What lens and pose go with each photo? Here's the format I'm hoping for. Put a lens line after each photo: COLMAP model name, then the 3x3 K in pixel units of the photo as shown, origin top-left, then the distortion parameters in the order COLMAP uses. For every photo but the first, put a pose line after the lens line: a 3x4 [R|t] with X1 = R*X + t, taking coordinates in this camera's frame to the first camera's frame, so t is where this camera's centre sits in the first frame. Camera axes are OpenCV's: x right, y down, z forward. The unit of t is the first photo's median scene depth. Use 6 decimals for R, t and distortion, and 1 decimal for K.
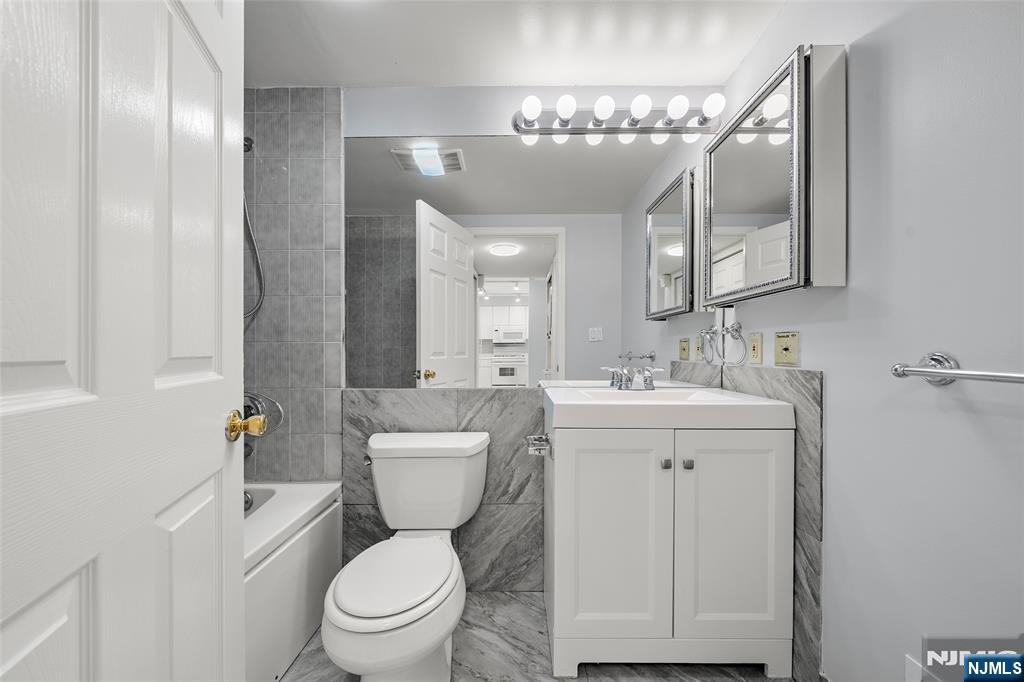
lens RADIAL K [[353.1, 0, 516.3], [0, 353.1, 348.9], [0, 0, 1]] dist [-0.002245, -0.000429]
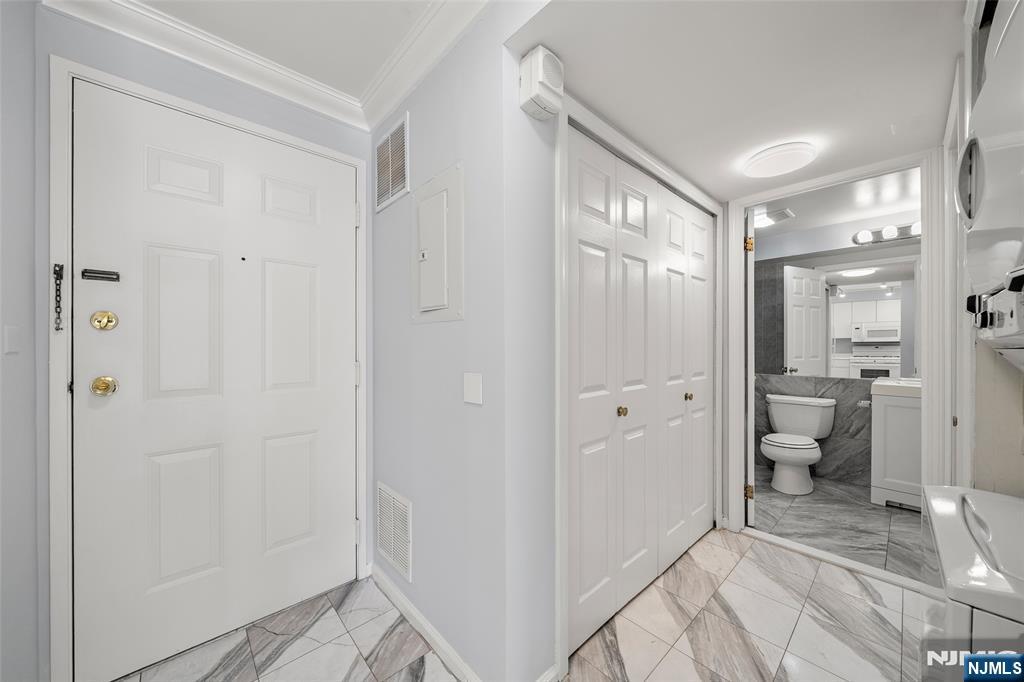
lens RADIAL K [[365.5, 0, 511.8], [0, 365.5, 346.2], [0, 0, 1]] dist [-0.003091, -0.000251]
pose [[0.676674, 0.004387, -0.736270, 0.194705], [0.001009, 0.999976, 0.006886, -0.078499], [0.736282, -0.005402, 0.676653, -1.704577]]
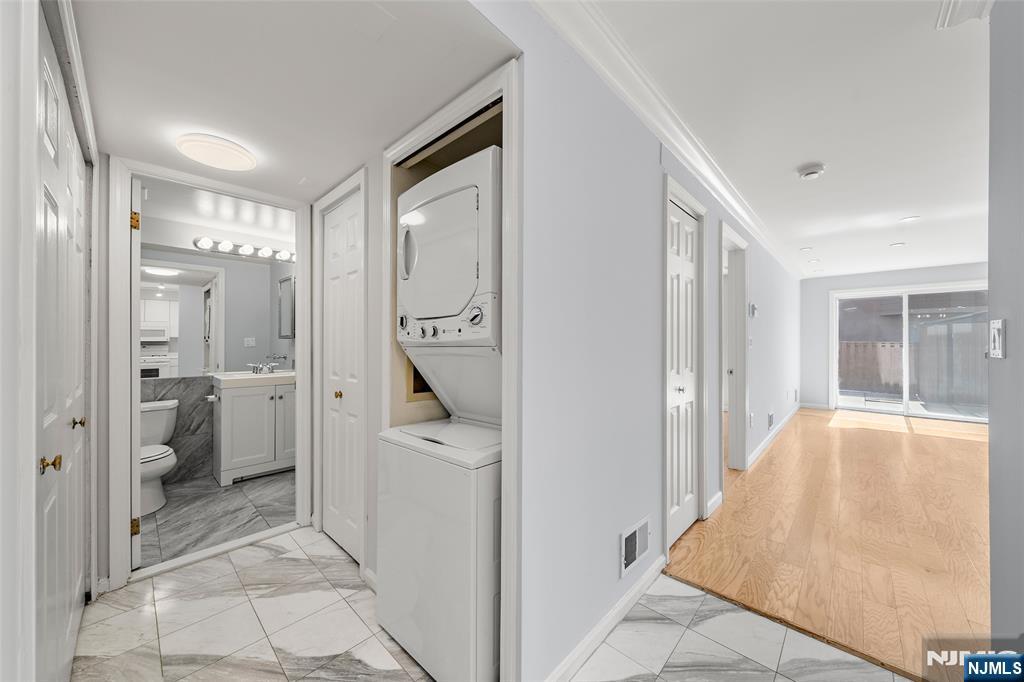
lens RADIAL K [[365.5, 0, 510.9], [0, 365.5, 343.2], [0, 0, 1]] dist [-0.003091, -0.000251]
pose [[0.690628, -0.001266, 0.723209, -0.257306], [-0.000468, 0.999997, 0.002198, -0.082039], [-0.723210, -0.001856, 0.690626, -1.708986]]
